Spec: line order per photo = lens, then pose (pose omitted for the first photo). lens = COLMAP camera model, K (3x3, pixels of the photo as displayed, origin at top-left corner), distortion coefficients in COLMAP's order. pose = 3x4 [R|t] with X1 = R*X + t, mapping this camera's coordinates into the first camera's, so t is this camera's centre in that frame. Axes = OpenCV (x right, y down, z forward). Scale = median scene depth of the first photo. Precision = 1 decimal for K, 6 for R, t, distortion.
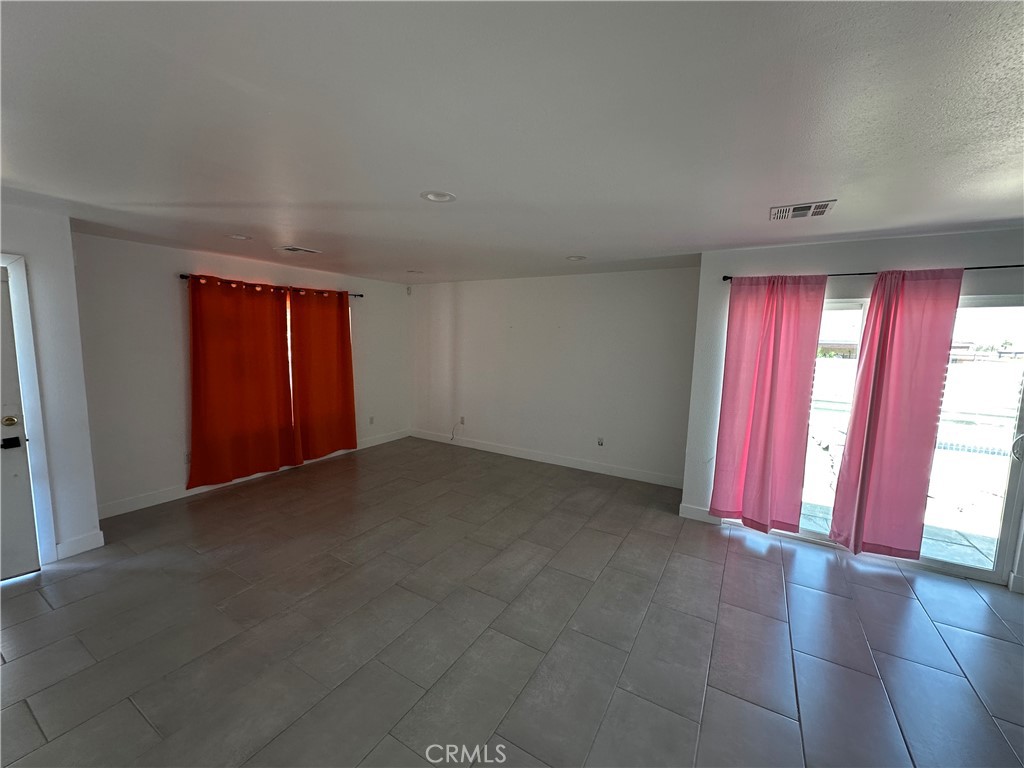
lens RADIAL K [[408.6, 0, 512.0], [0, 408.6, 384.0], [0, 0, 1]] dist [0.008066, -0.000230]
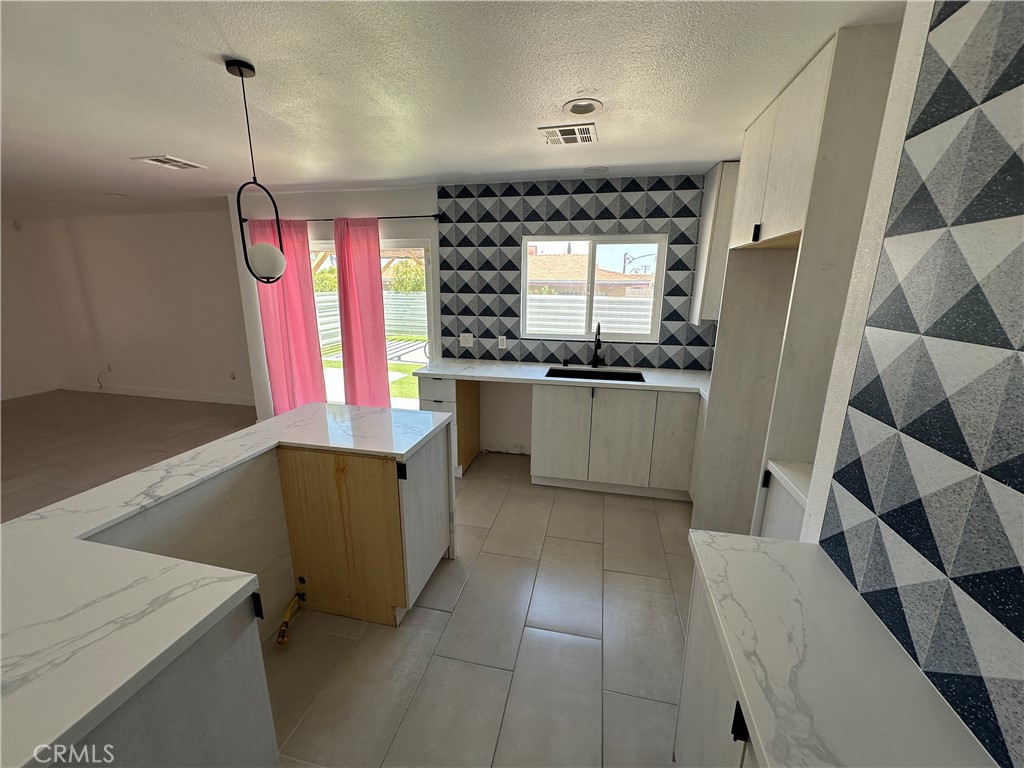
lens RADIAL K [[408.6, 0, 512.0], [0, 408.6, 384.0], [0, 0, 1]] dist [0.008066, -0.000230]
pose [[0.951106, -0.093324, 0.294429, 0.955173], [0.053780, 0.988737, 0.139668, 0.084427], [-0.304148, -0.117005, 0.945412, -0.414620]]
